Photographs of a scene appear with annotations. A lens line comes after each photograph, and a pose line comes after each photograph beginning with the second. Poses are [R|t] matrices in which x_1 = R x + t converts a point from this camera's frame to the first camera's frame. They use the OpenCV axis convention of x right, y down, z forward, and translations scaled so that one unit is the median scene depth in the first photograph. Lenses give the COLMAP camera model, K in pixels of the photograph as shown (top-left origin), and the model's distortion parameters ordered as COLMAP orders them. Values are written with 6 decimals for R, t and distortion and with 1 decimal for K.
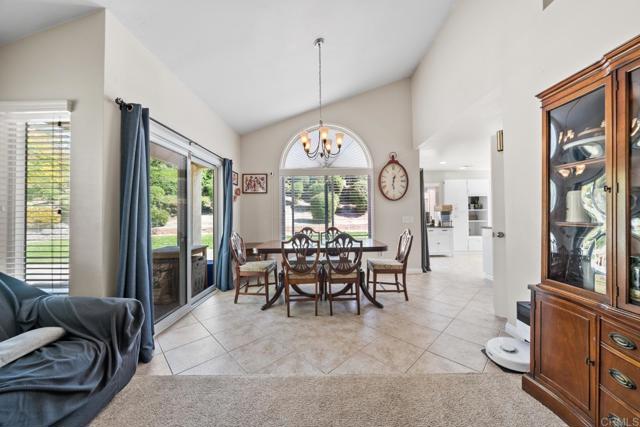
lens RADIAL K [[221.7, 0, 318.8], [0, 221.7, 214.2], [0, 0, 1]] dist [-0.006036, 0.000488]
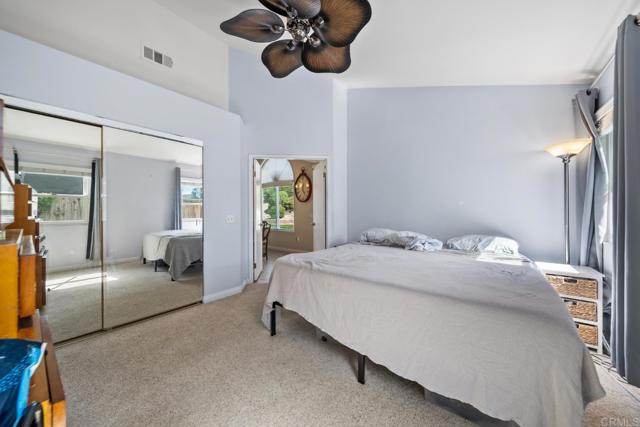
lens RADIAL K [[221.7, 0, 319.6], [0, 221.7, 212.2], [0, 0, 1]] dist [-0.006036, 0.000488]
pose [[0.771475, 0.008978, -0.636196, 1.310344], [-0.002194, 0.999932, 0.011450, -0.011943], [0.636255, -0.007438, 0.771443, -0.015606]]
